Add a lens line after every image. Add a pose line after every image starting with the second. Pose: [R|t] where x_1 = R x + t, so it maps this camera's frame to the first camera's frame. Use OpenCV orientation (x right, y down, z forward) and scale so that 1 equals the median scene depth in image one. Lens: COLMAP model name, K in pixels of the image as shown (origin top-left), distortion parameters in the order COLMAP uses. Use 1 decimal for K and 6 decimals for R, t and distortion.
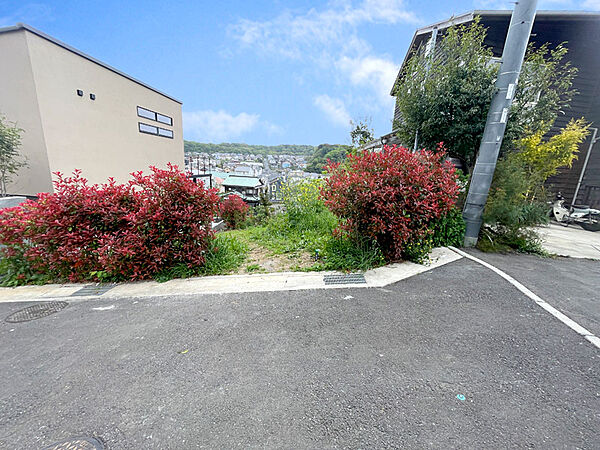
lens RADIAL K [[242.0, 0, 300.0], [0, 242.0, 225.0], [0, 0, 1]] dist [-0.003297, -0.000242]
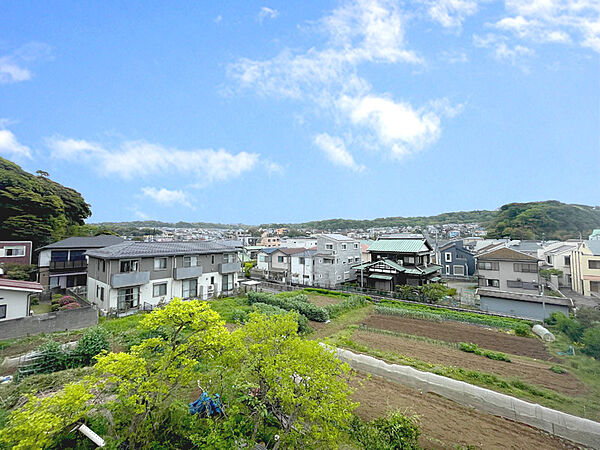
lens RADIAL K [[242.0, 0, 300.0], [0, 242.0, 225.0], [0, 0, 1]] dist [-0.003297, -0.000242]
pose [[0.816949, -0.086922, -0.570121, -0.029081], [-0.089991, 0.957253, -0.274897, -0.010215], [0.569645, 0.275883, 0.774205, 0.126553]]
